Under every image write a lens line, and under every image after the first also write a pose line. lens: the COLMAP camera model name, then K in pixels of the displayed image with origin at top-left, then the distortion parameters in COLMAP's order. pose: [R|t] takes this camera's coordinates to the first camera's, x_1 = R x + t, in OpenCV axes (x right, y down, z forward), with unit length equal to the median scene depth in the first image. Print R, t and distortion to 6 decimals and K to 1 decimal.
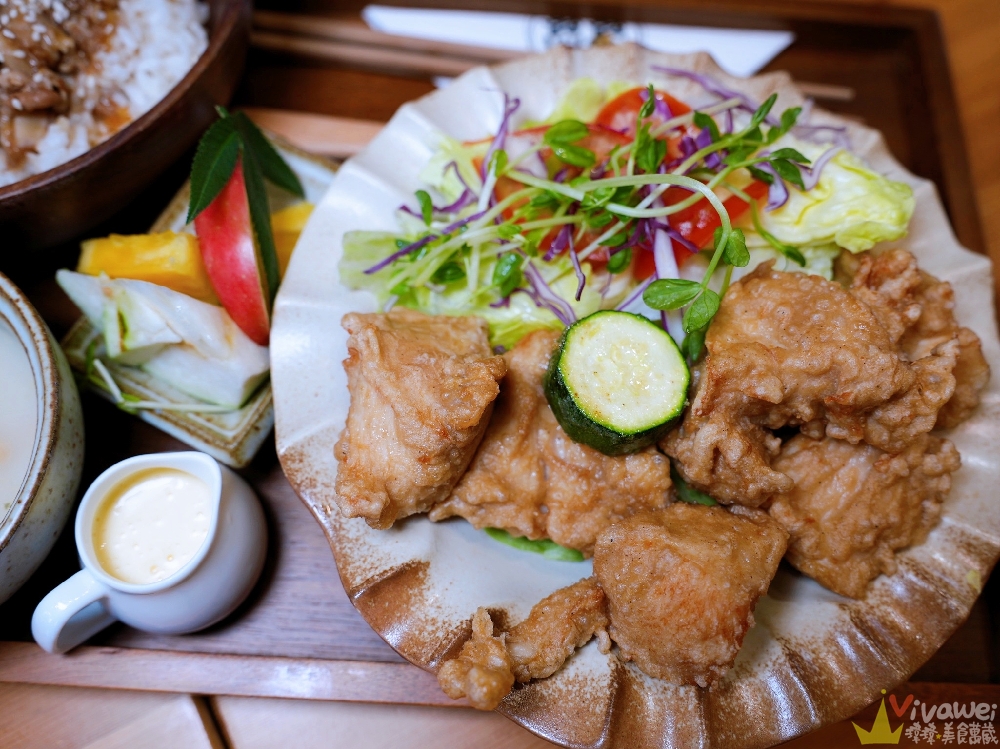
lens RADIAL K [[892.2, 0, 497.5], [0, 892.2, 373.2], [0, 0, 1]] dist [-0.085093, 0.048078]
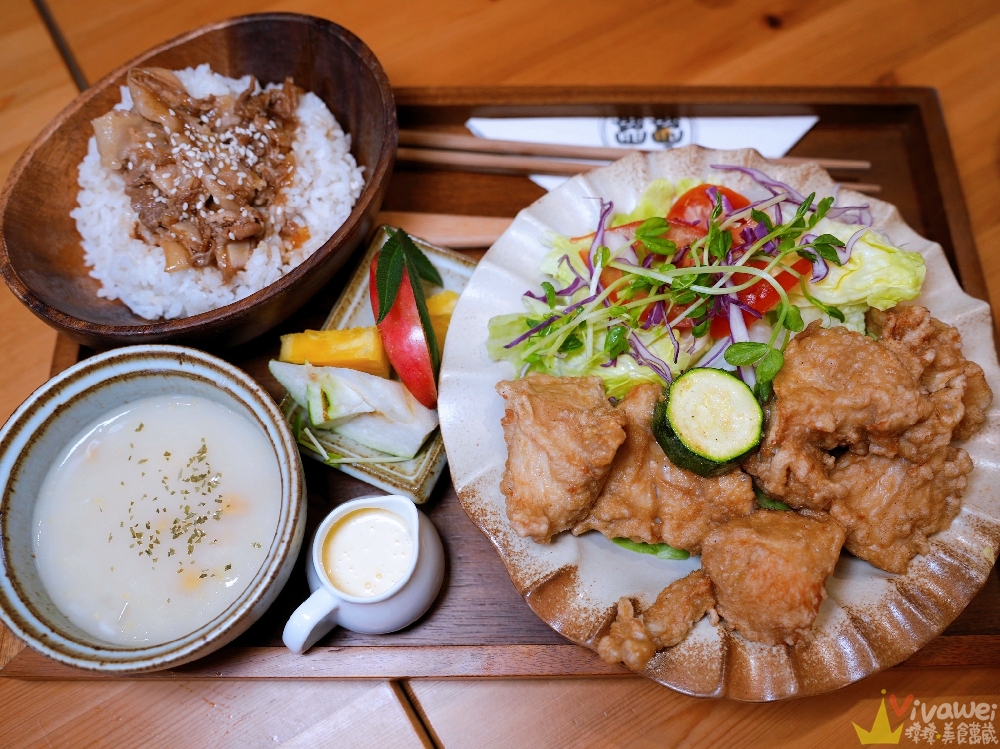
lens RADIAL K [[892.2, 0, 501.0], [0, 892.2, 374.1], [0, 0, 1]] dist [-0.085093, 0.048078]
pose [[0.997710, -0.063787, -0.022489, -0.137631], [0.063679, 0.997956, -0.005451, -0.072174], [0.022790, 0.004006, 0.999732, -0.324186]]
